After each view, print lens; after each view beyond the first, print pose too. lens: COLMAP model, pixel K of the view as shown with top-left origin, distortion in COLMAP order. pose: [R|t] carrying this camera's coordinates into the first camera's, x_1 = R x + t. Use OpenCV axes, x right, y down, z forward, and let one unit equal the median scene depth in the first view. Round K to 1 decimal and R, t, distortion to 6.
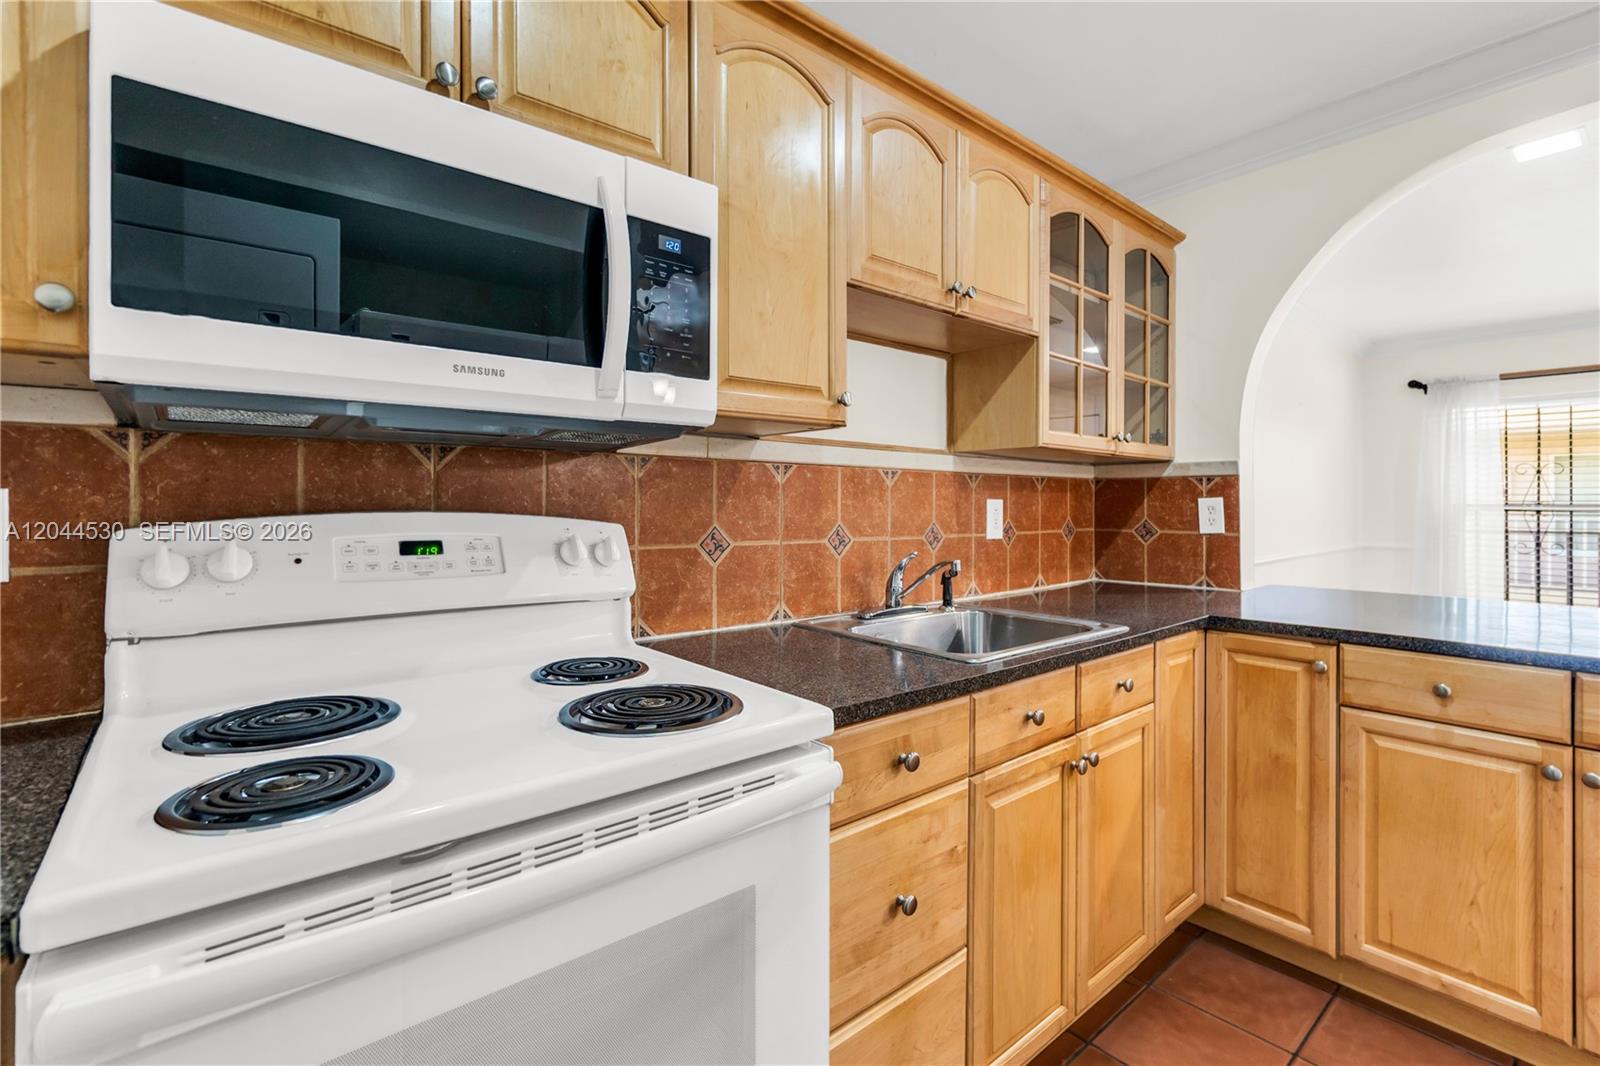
lens RADIAL K [[704.7, 0, 785.7], [0, 704.7, 506.1], [0, 0, 1]] dist [-0.006982, 0.001958]
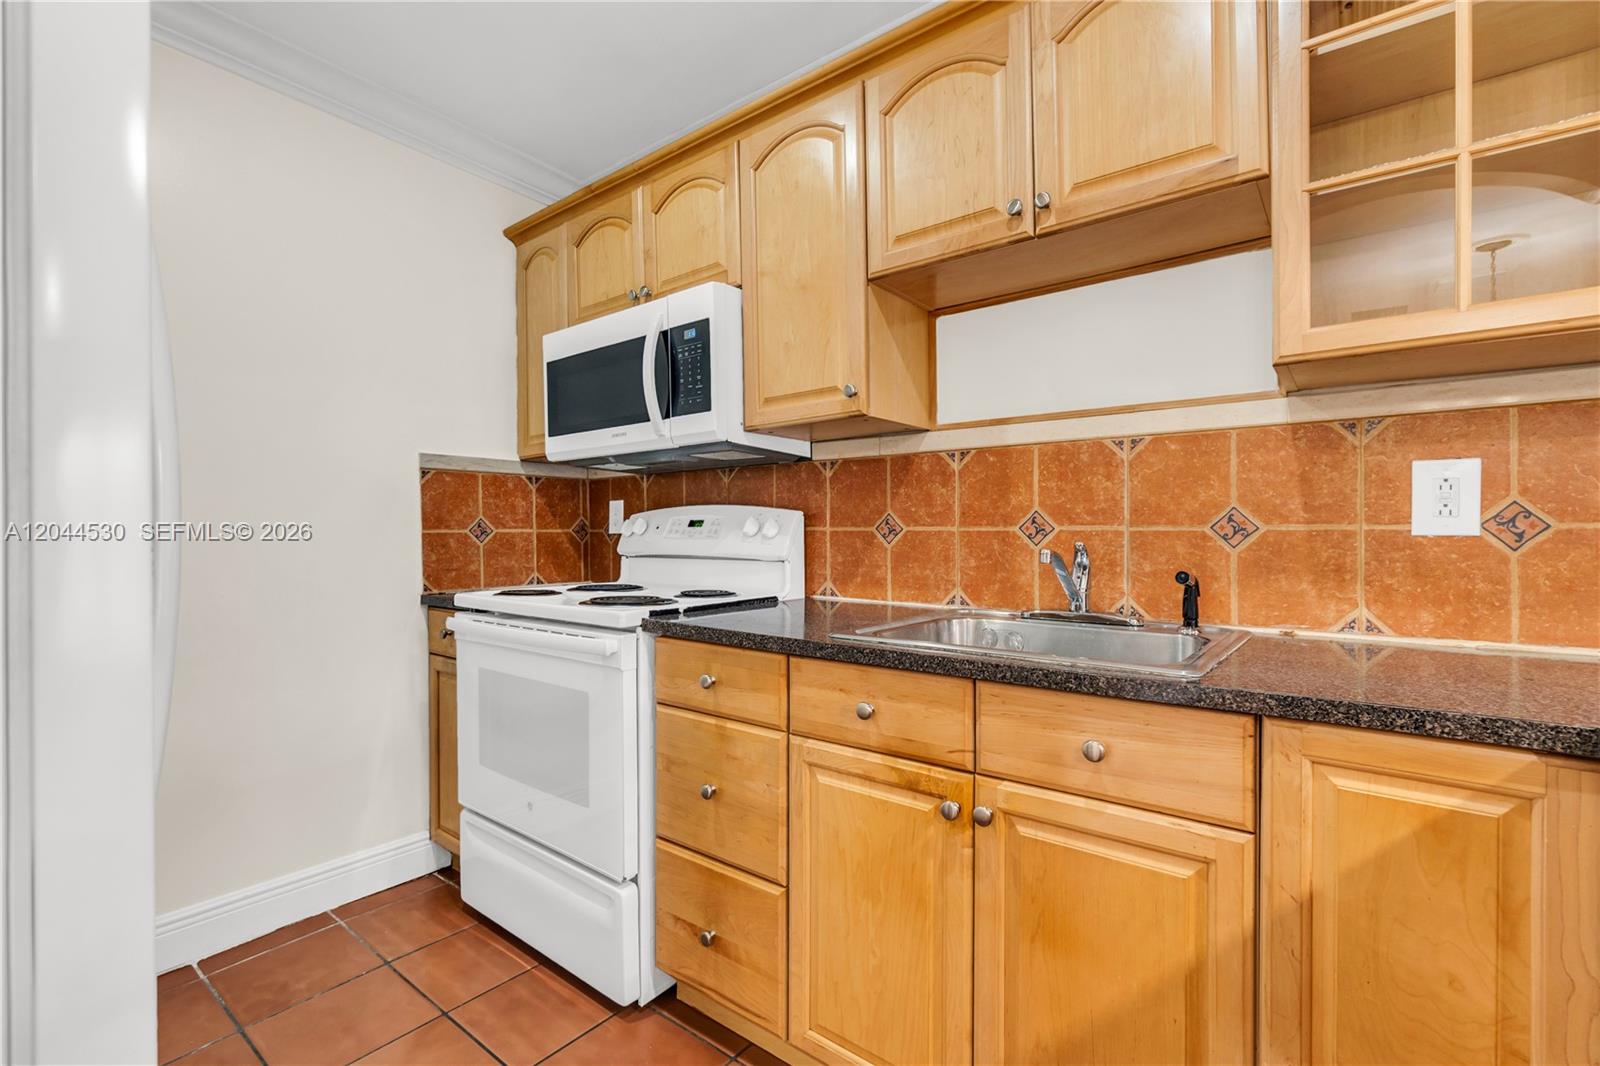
lens RADIAL K [[704.7, 0, 798.9], [0, 704.7, 537.9], [0, 0, 1]] dist [-0.006982, 0.001958]
pose [[0.218626, 0.005486, -0.975793, 0.935855], [0.004401, 0.999968, 0.006608, 0.057239], [0.975799, -0.005739, 0.218595, 0.560323]]
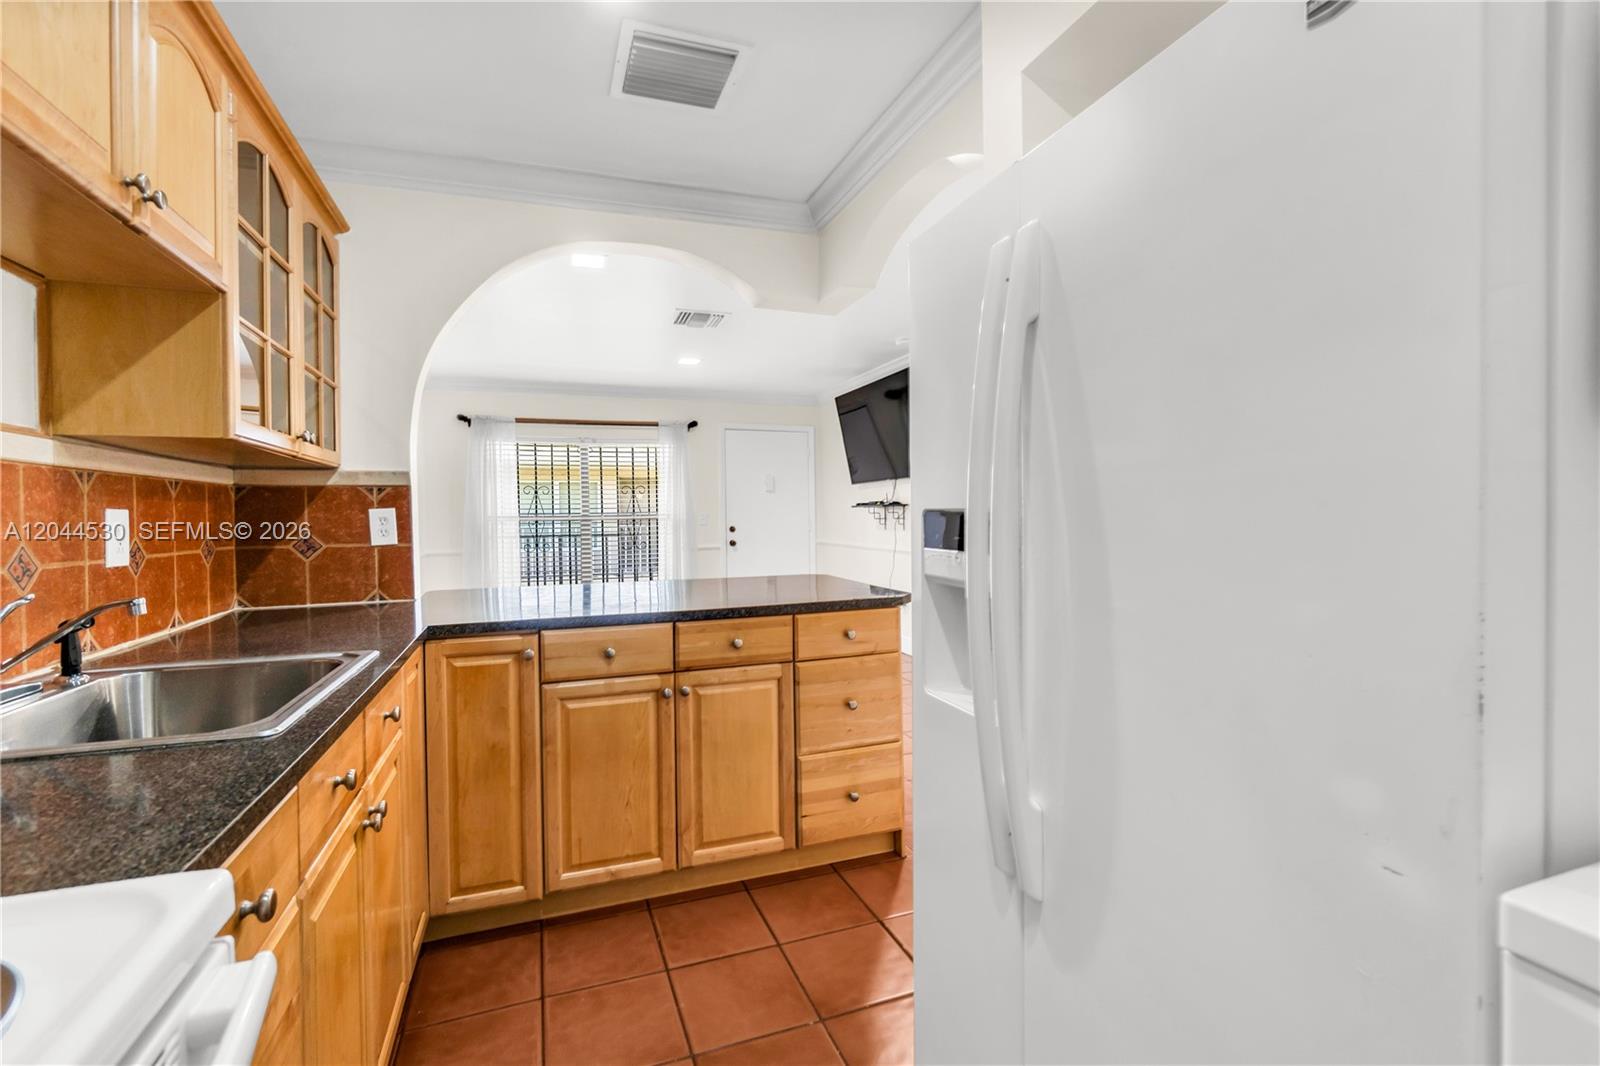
lens RADIAL K [[704.7, 0, 786.5], [0, 704.7, 524.3], [0, 0, 1]] dist [-0.006982, 0.001958]
pose [[0.337897, -0.017089, 0.941028, -0.169315], [0.014063, 0.999815, 0.013107, 0.007079], [-0.941078, 0.008805, 0.338074, 0.205798]]
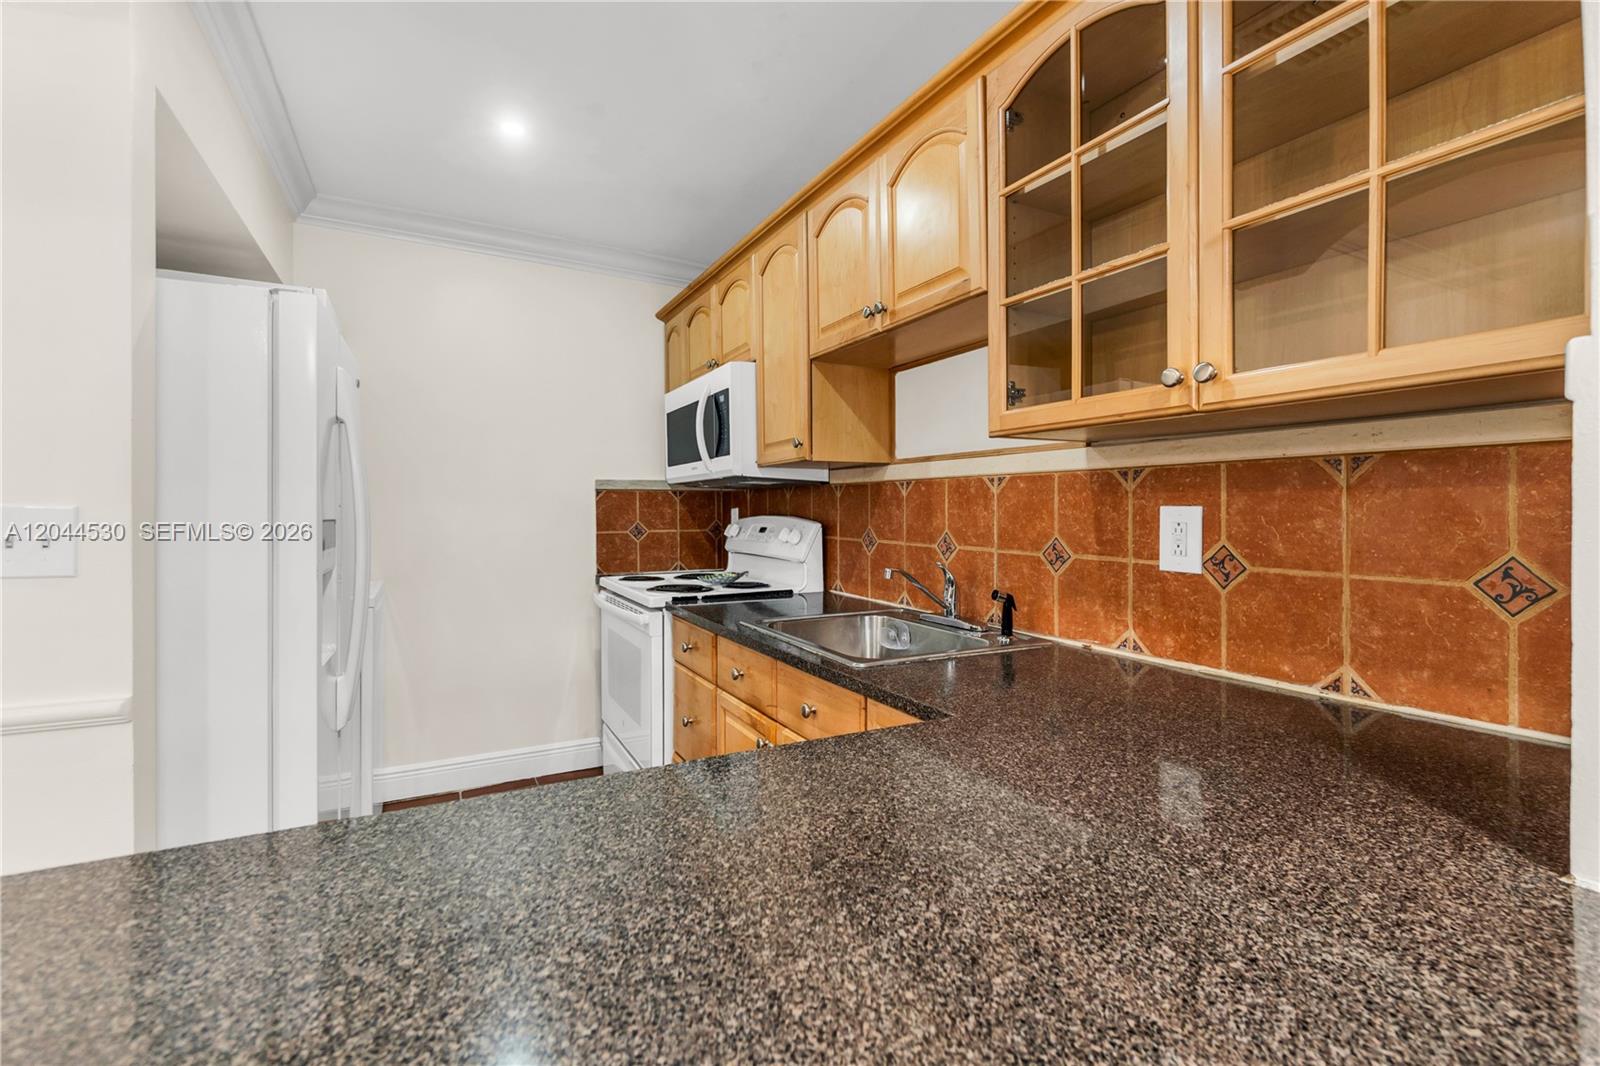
lens RADIAL K [[704.7, 0, 801.5], [0, 704.7, 517.6], [0, 0, 1]] dist [-0.006982, 0.001958]
pose [[-0.195779, 0.011486, -0.980581, 1.269958], [0.001353, 0.999934, 0.011442, -0.009654], [0.980647, 0.000913, -0.195781, 1.071294]]
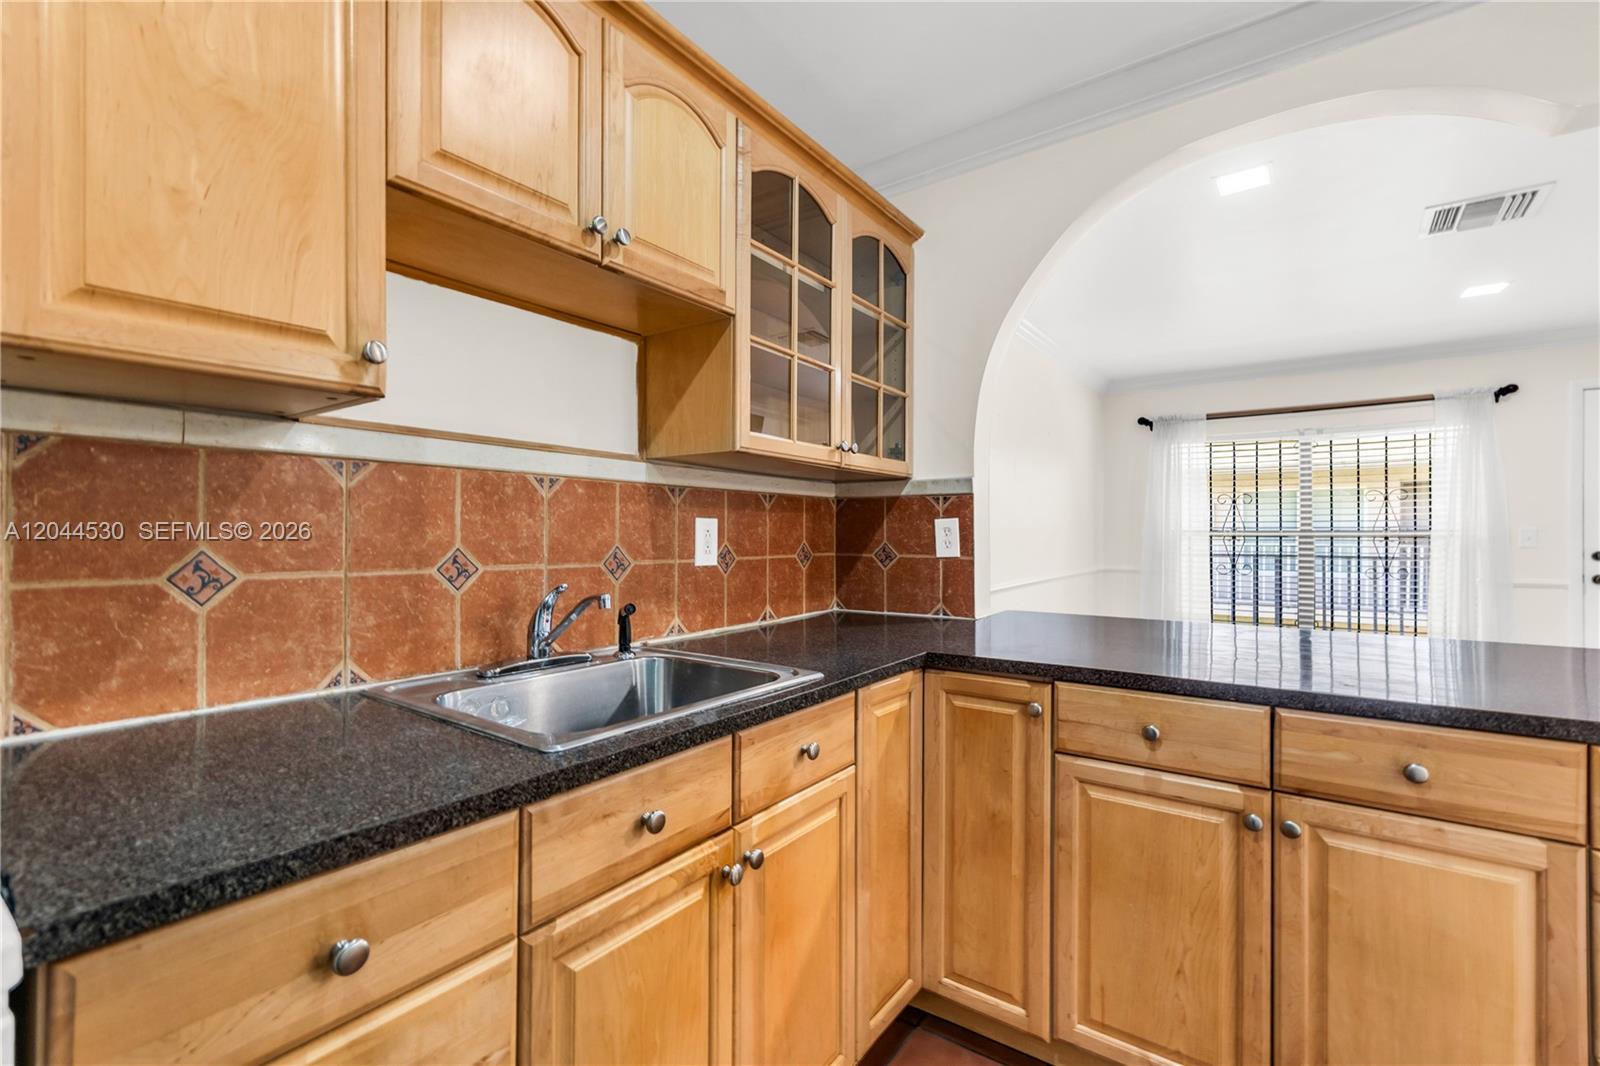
lens RADIAL K [[704.7, 0, 782.6], [0, 704.7, 533.8], [0, 0, 1]] dist [-0.006982, 0.001958]
pose [[0.968878, 0.000268, 0.247539, 0.238376], [0.000139, 0.999999, -0.001626, 0.013619], [-0.247539, 0.001609, 0.968877, 0.228836]]
